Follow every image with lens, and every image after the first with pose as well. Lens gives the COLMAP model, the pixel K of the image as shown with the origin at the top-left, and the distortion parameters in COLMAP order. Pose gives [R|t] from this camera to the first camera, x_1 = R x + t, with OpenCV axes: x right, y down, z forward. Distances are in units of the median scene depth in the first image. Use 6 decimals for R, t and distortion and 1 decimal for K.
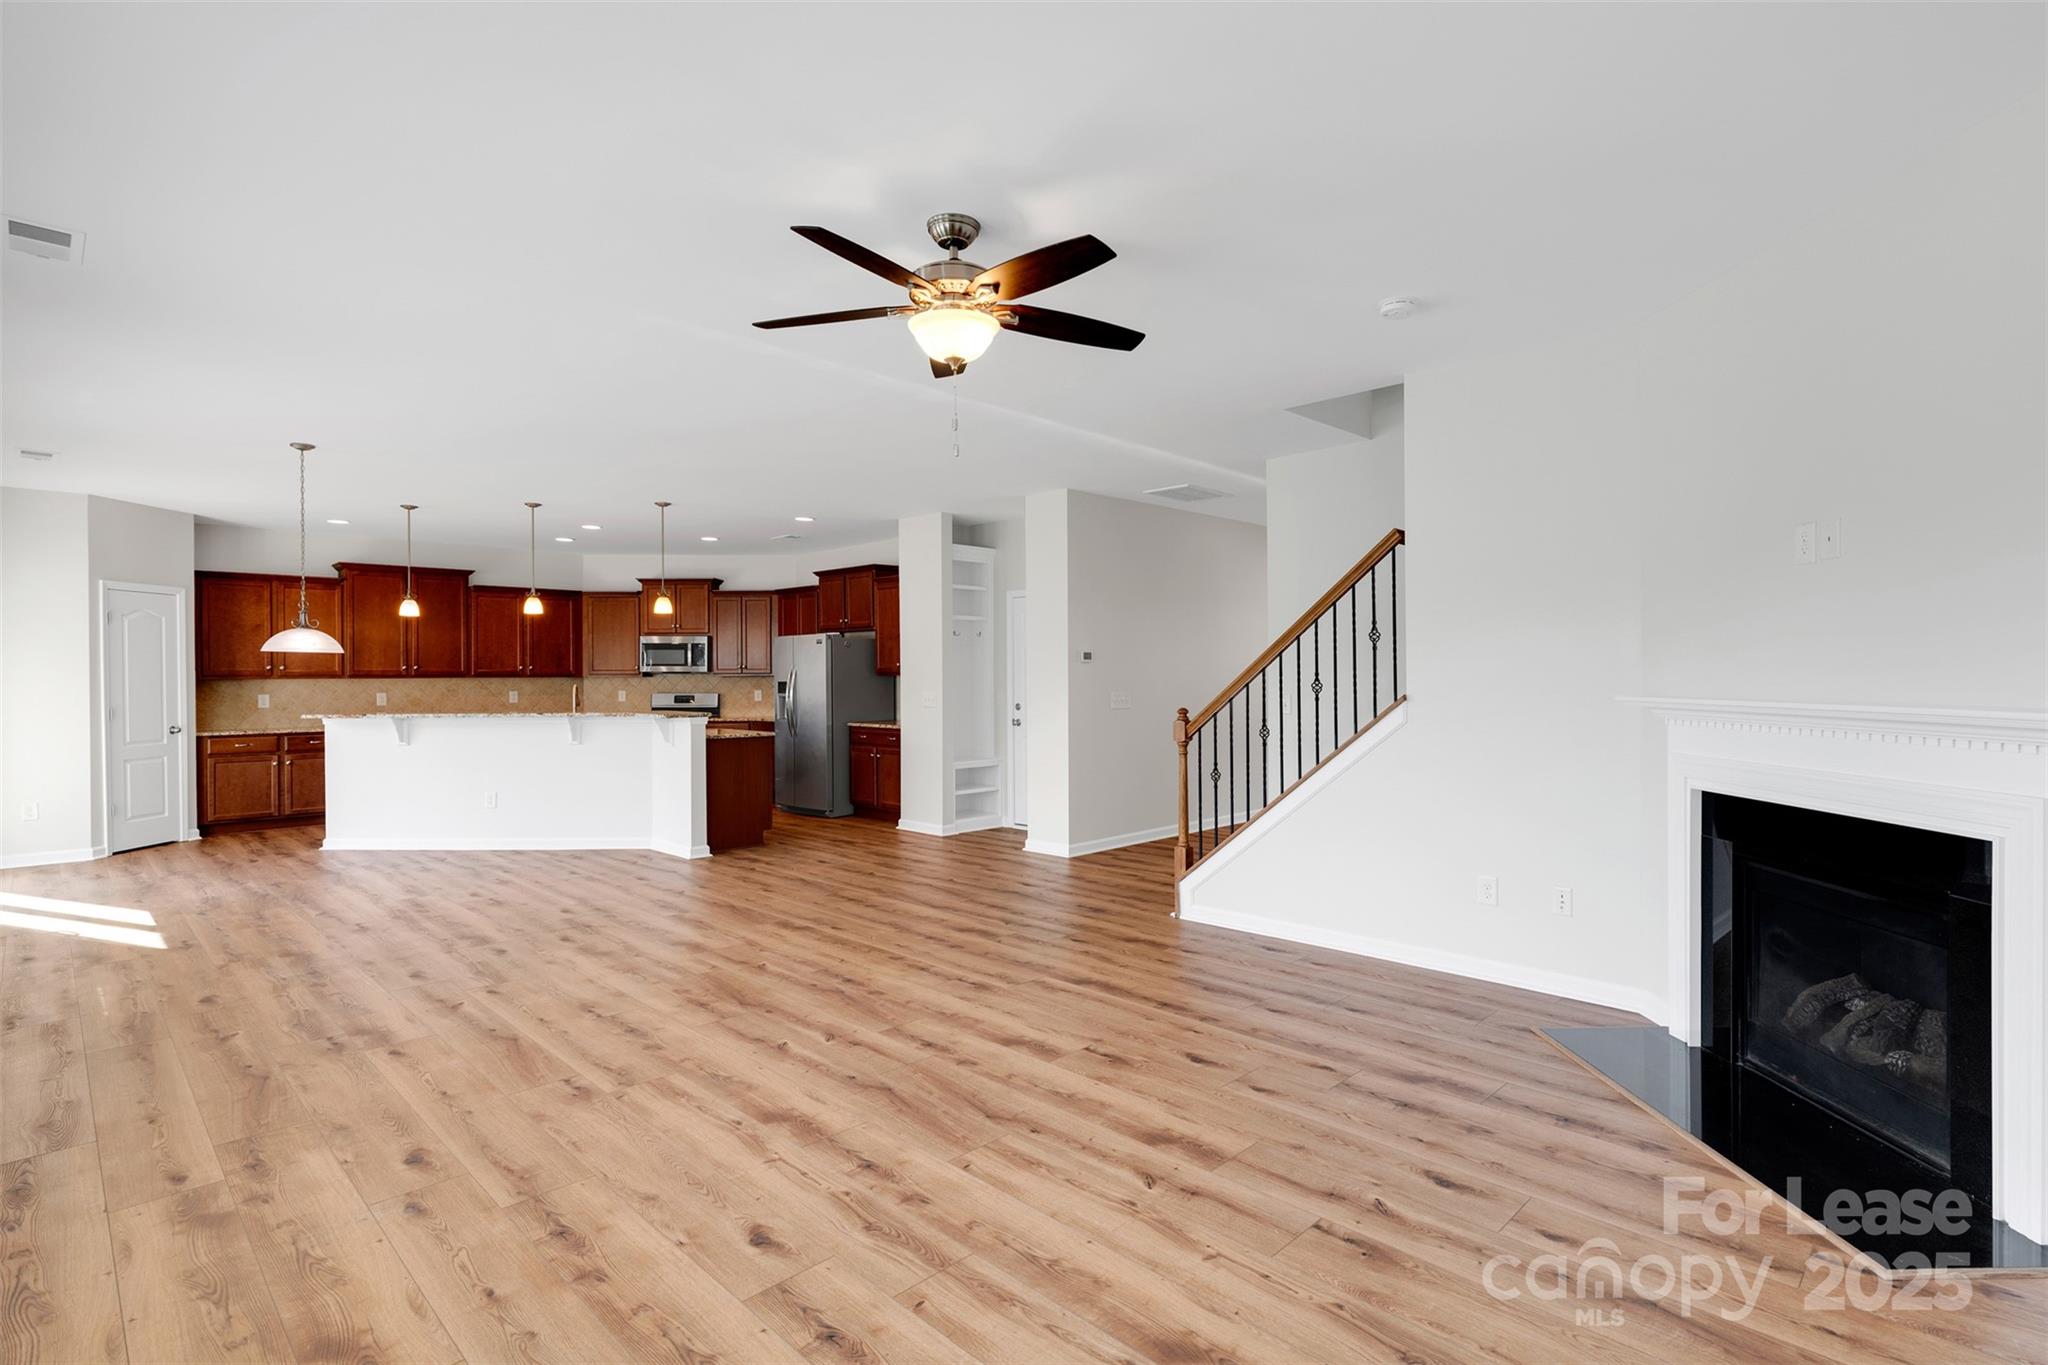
lens RADIAL K [[994.9, 0, 1039.8], [0, 994.9, 682.2], [0, 0, 1]] dist [-0.003412, 0.000069]
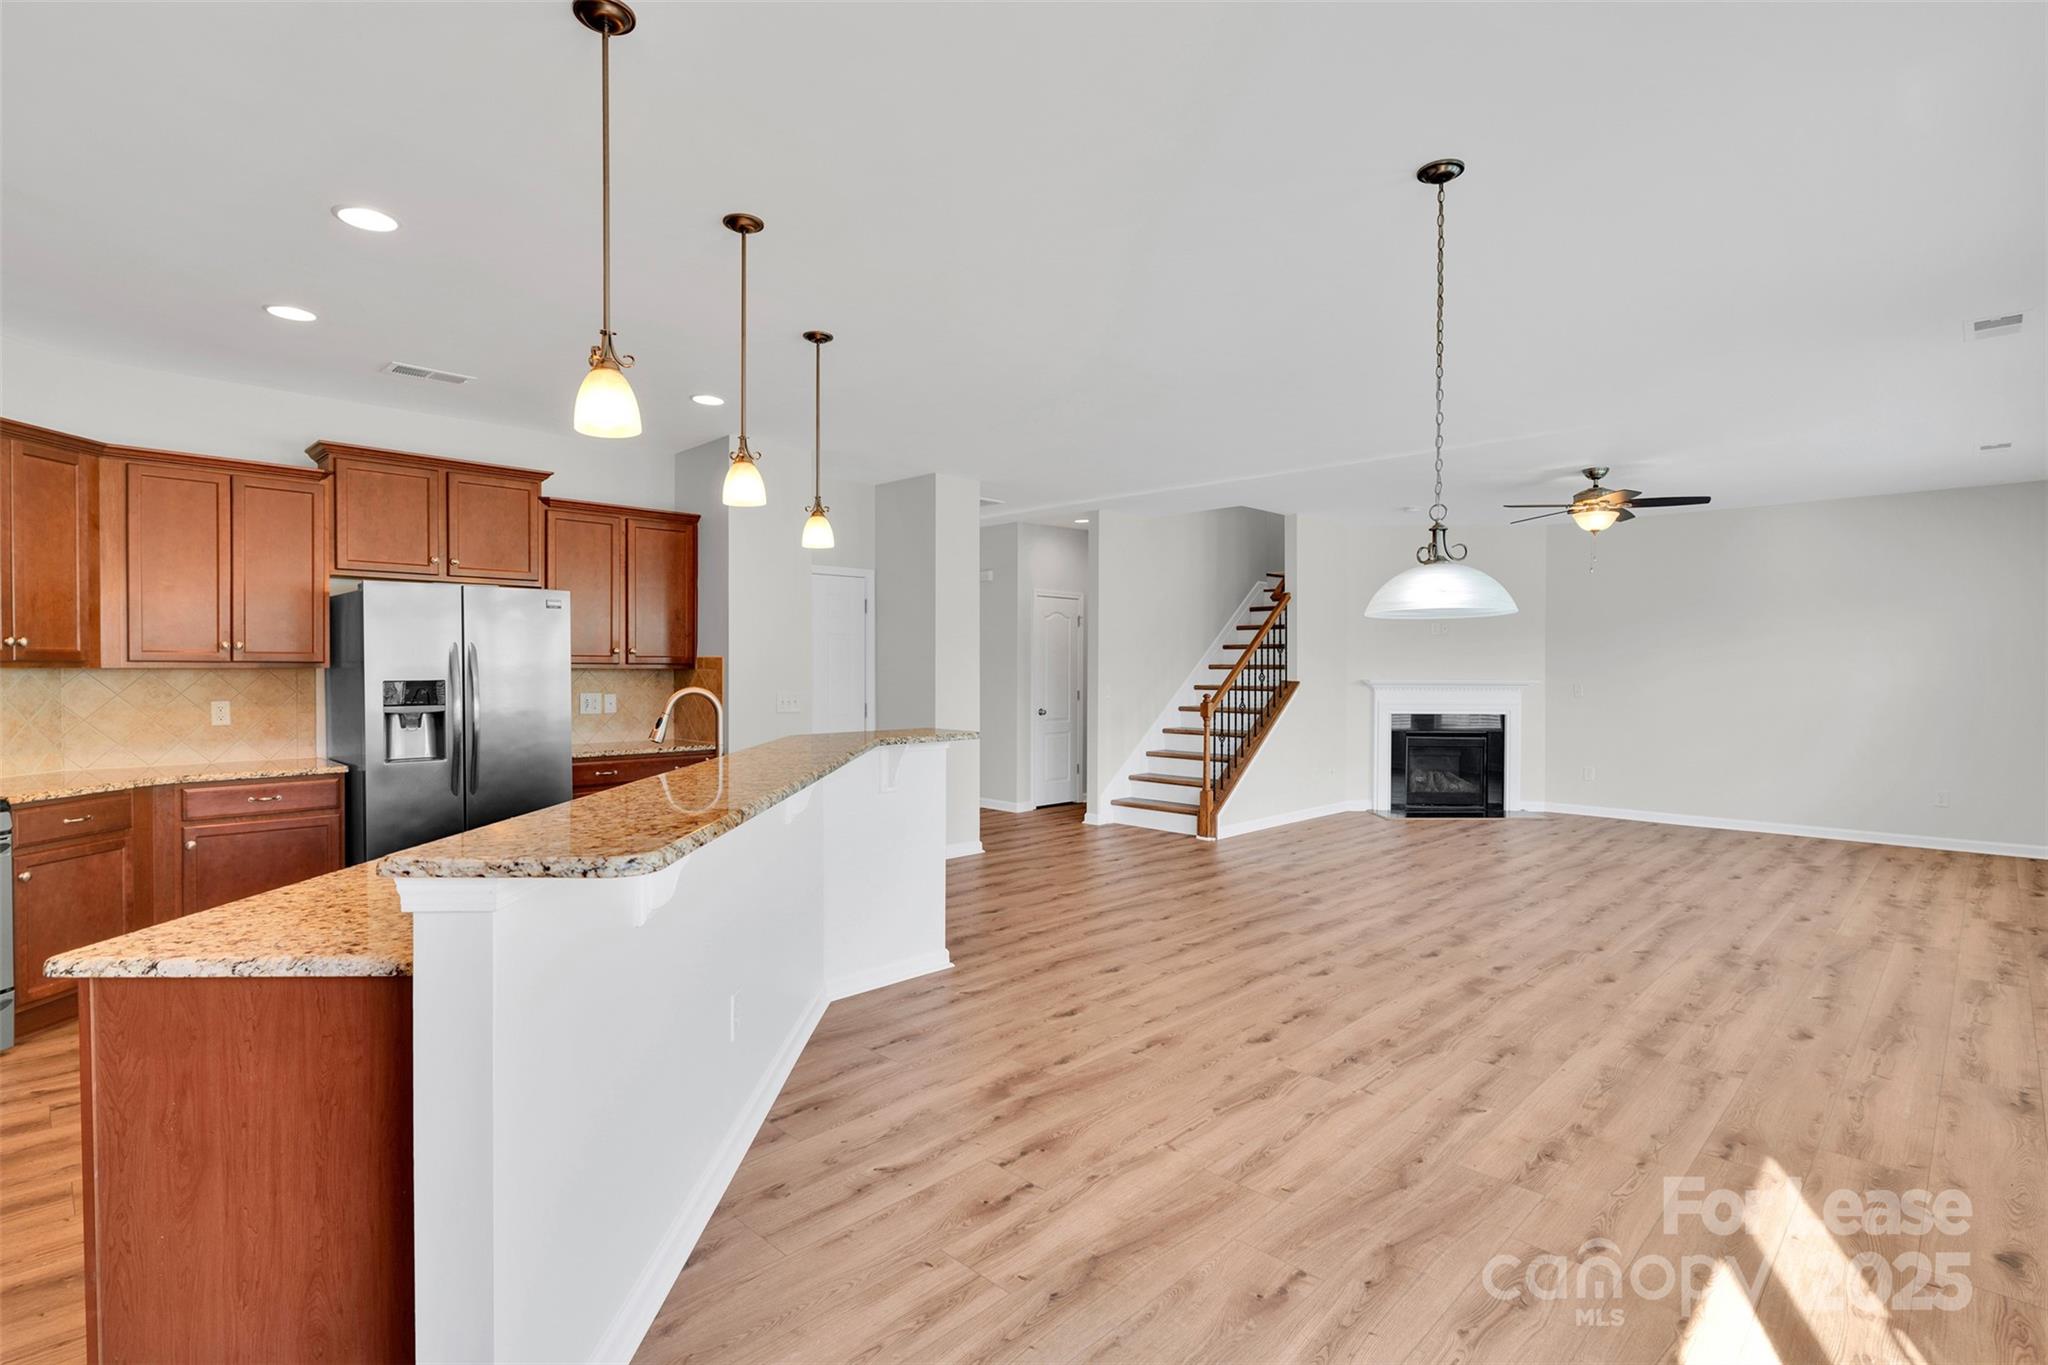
lens RADIAL K [[994.9, 0, 1036.4], [0, 994.9, 675.5], [0, 0, 1]] dist [-0.003412, 0.000069]
pose [[-0.010315, 0.000616, 0.999947, -1.656293], [0.006358, 0.999980, -0.000550, -0.002438], [-0.999927, 0.006352, -0.010318, 1.632788]]
